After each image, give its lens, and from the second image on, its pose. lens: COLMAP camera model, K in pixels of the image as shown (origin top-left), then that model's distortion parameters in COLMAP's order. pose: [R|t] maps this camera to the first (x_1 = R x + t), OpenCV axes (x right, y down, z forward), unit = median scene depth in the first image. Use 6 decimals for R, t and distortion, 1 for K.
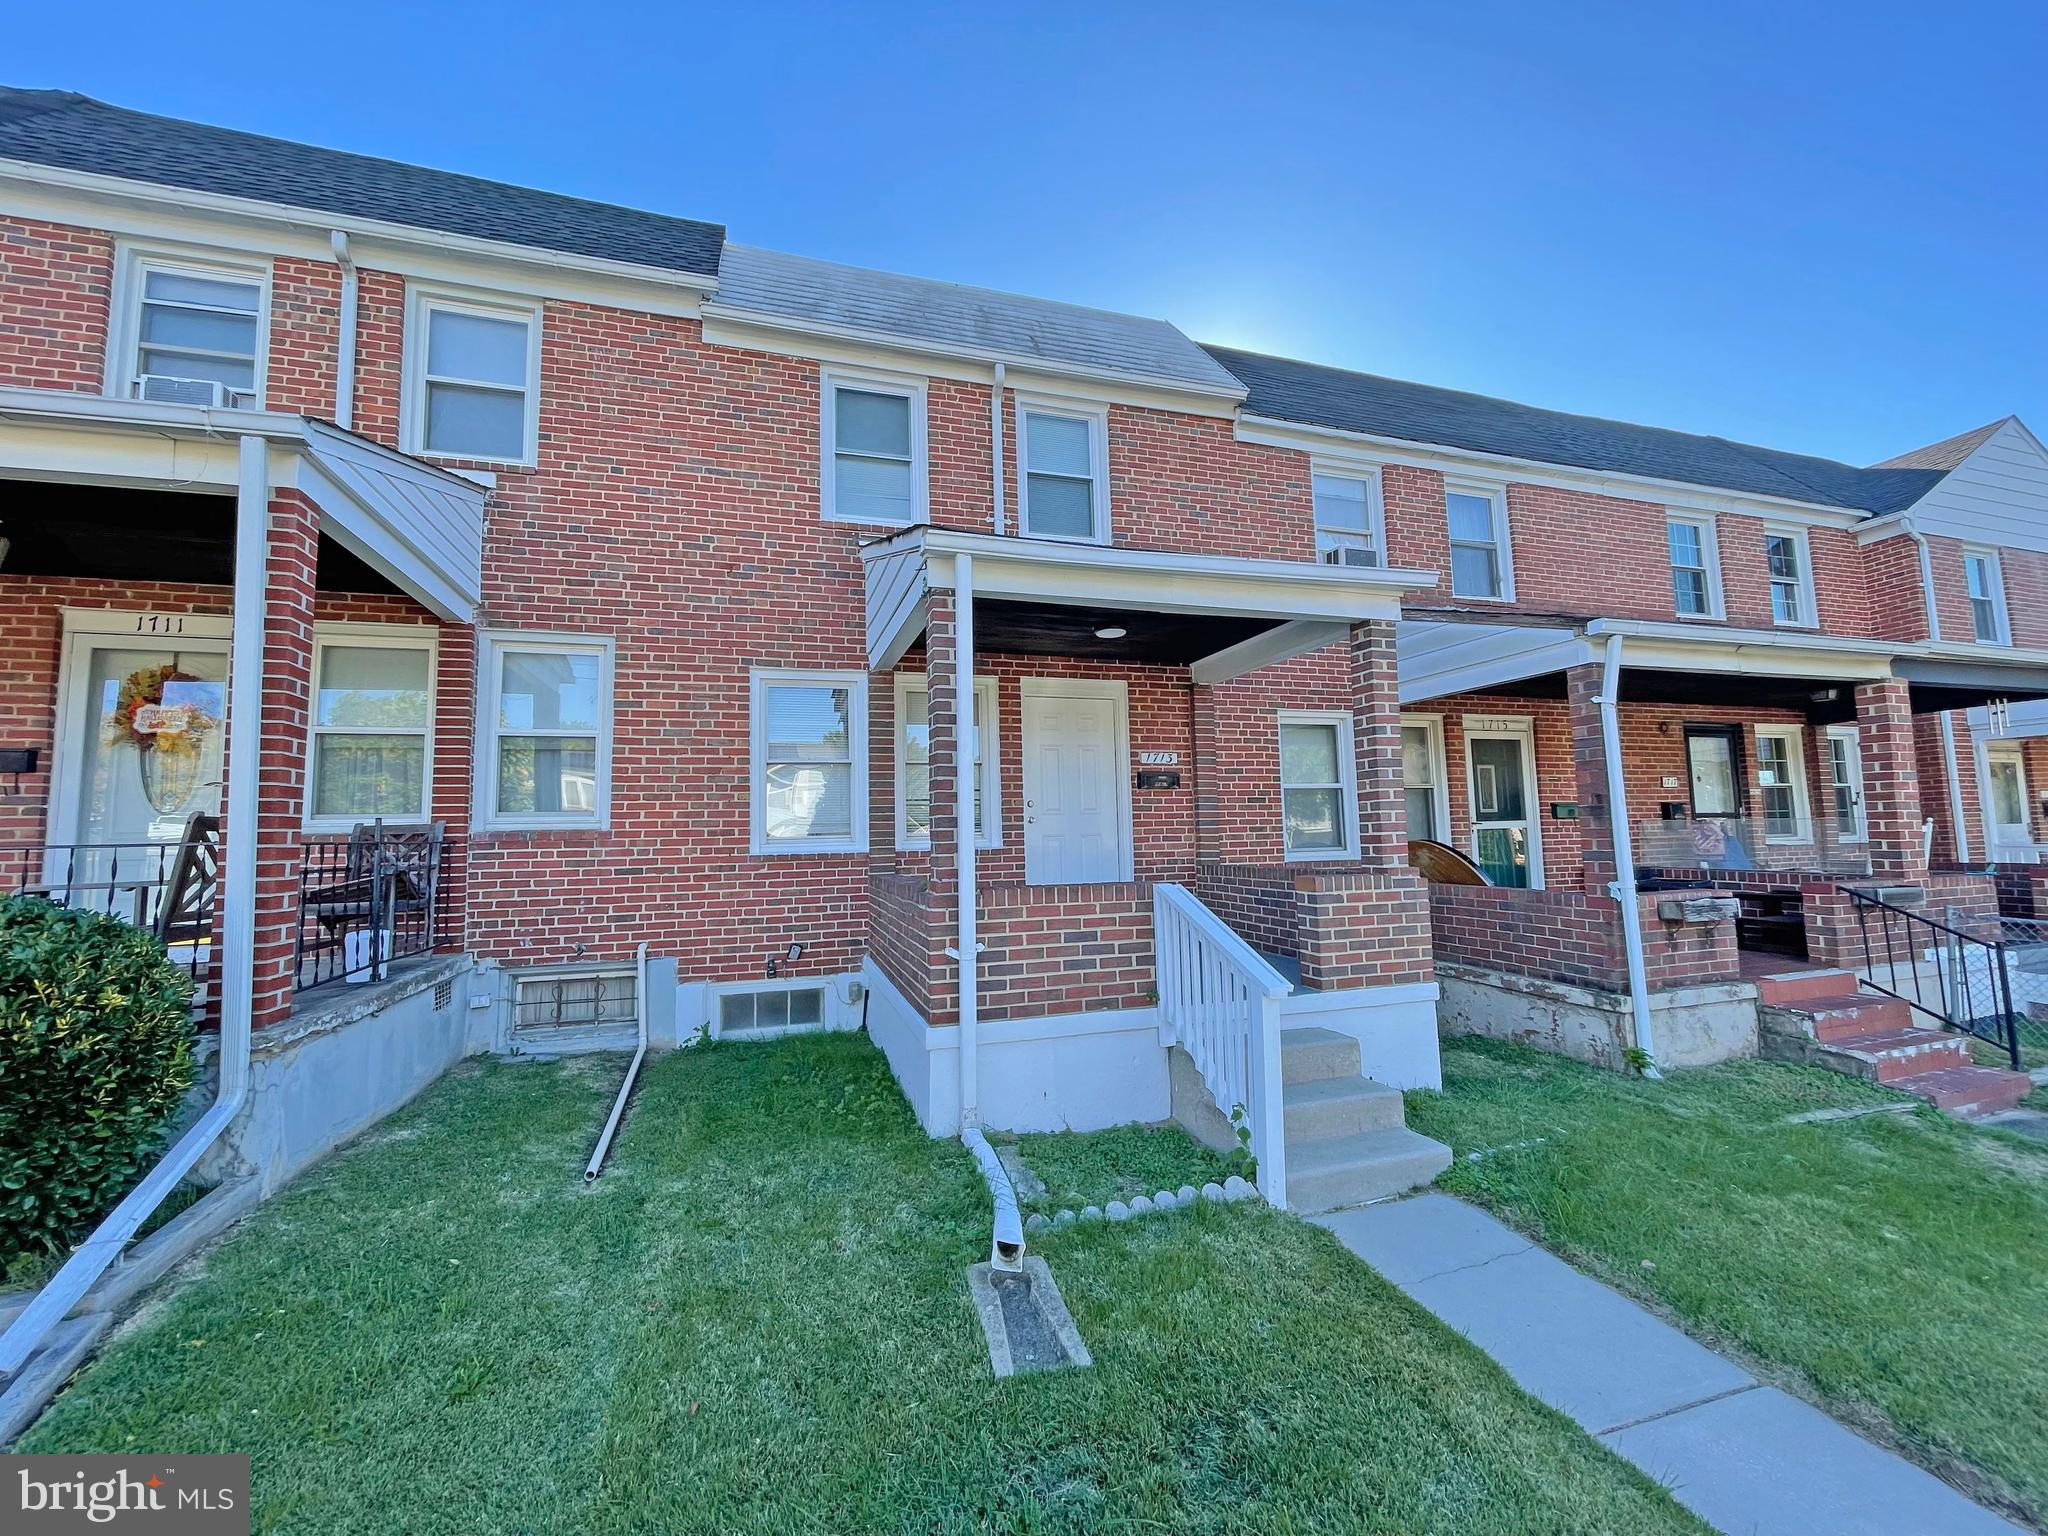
lens RADIAL K [[824.1, 0, 1017.9], [0, 824.1, 769.7], [0, 0, 1]] dist [-0.003270, -0.000139]
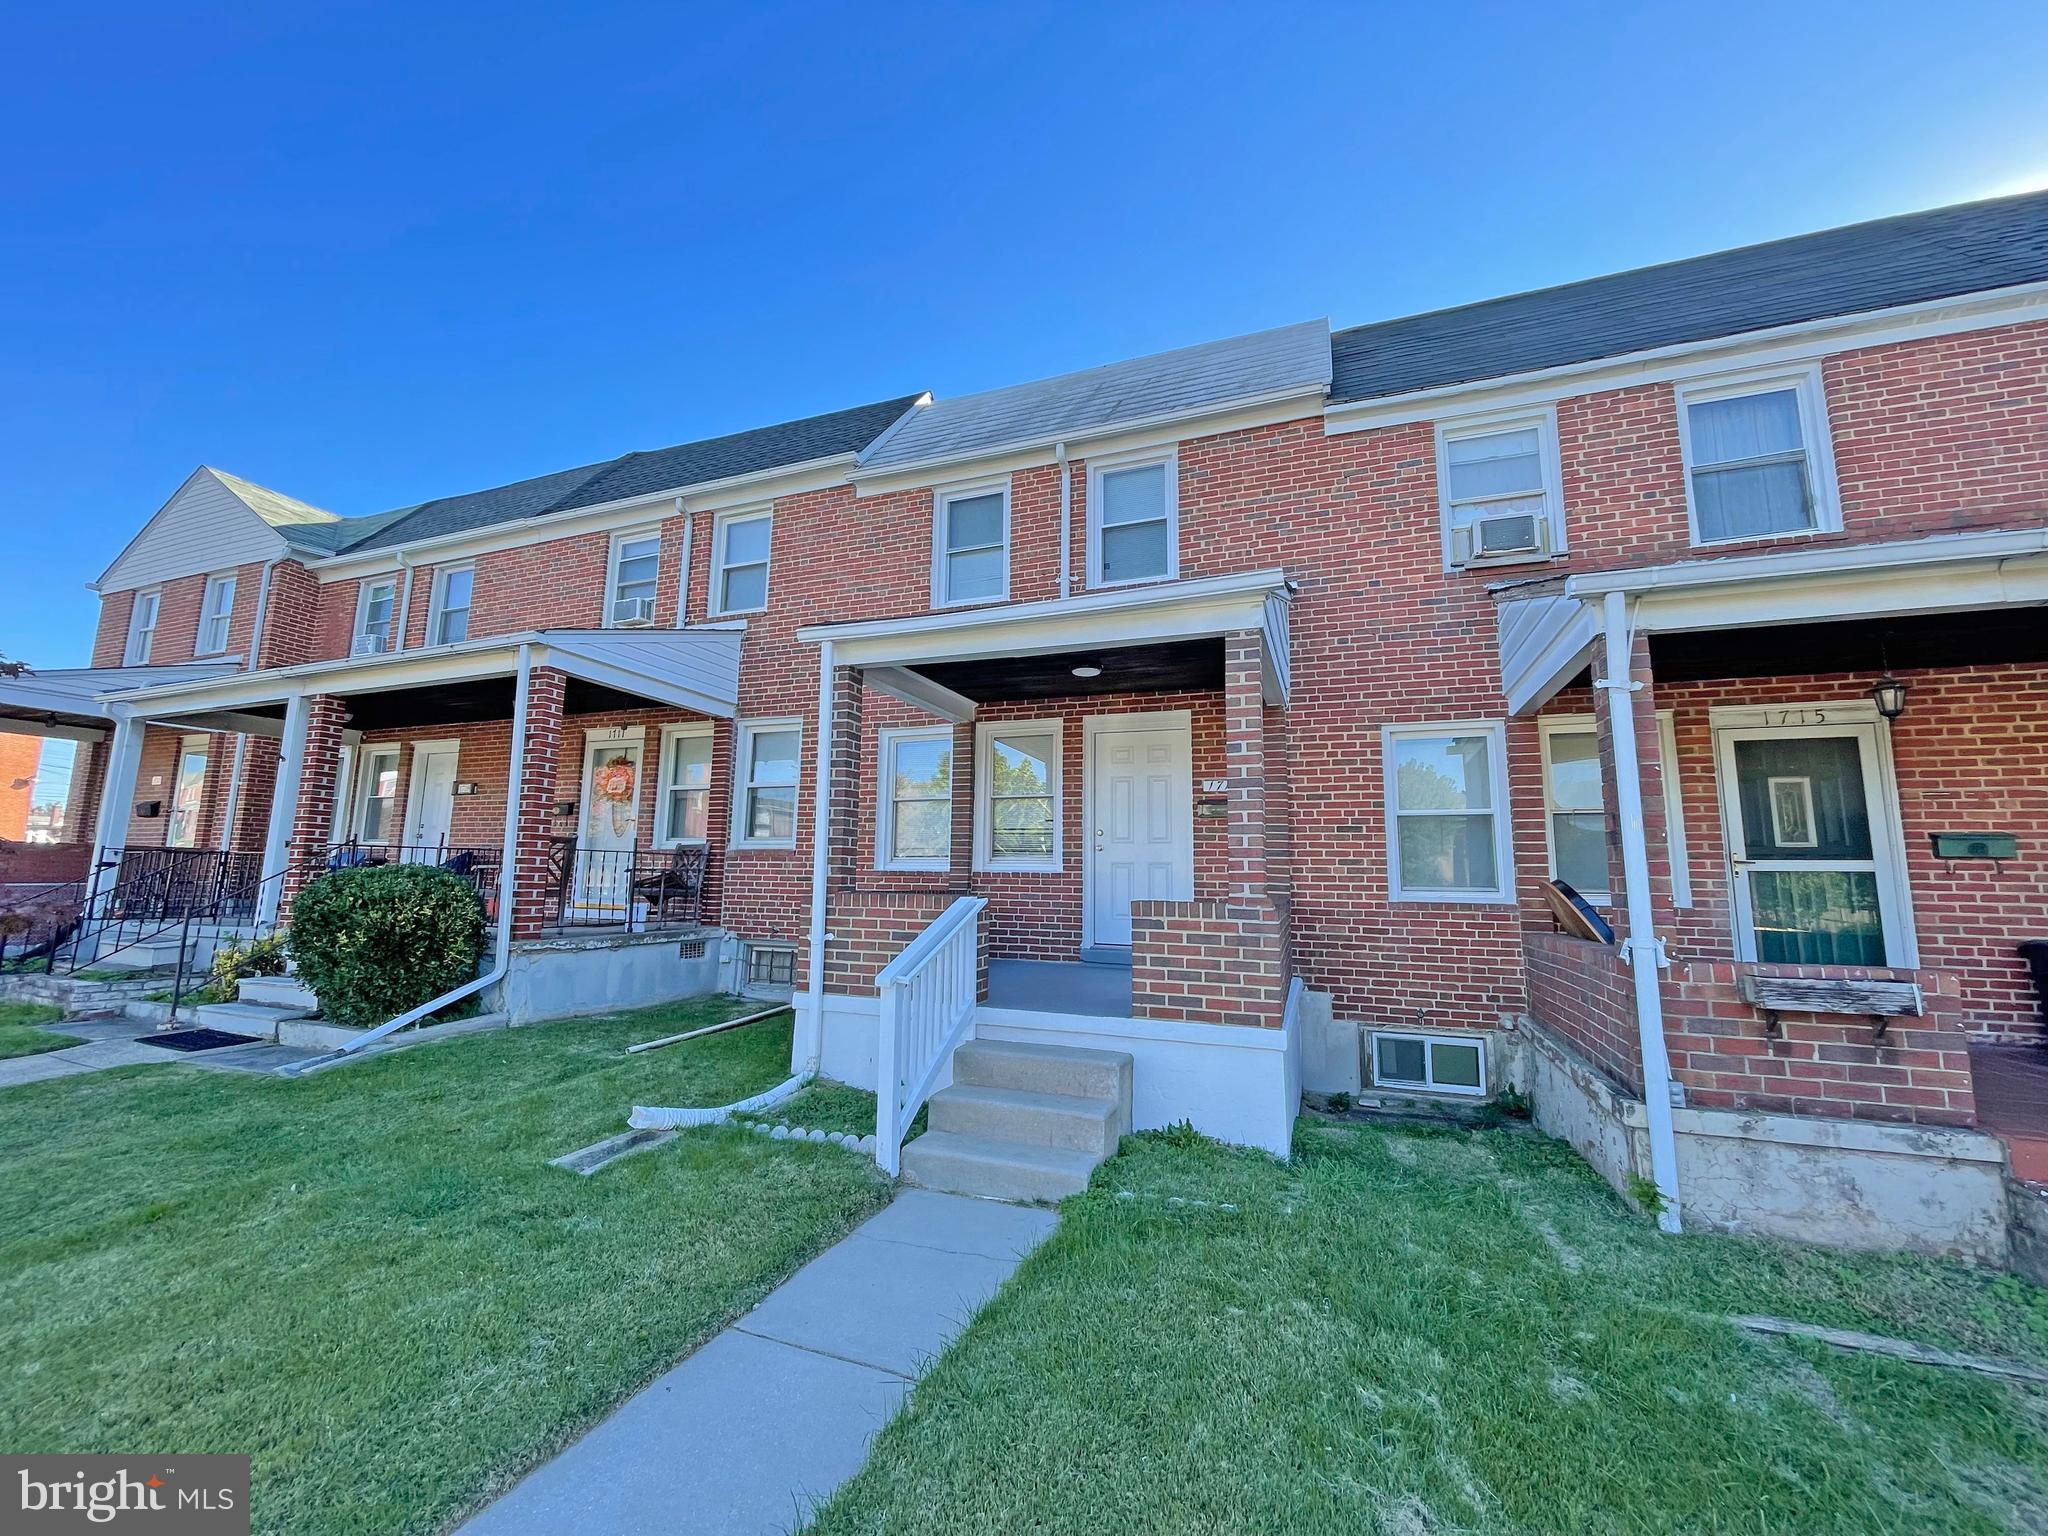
lens RADIAL K [[824.1, 0, 1017.9], [0, 824.1, 769.7], [0, 0, 1]] dist [-0.003270, -0.000139]
pose [[0.780985, -0.049225, -0.622607, 0.662909], [0.018221, 0.998261, -0.056069, 0.019259], [0.624284, 0.032445, 0.780524, 0.100589]]
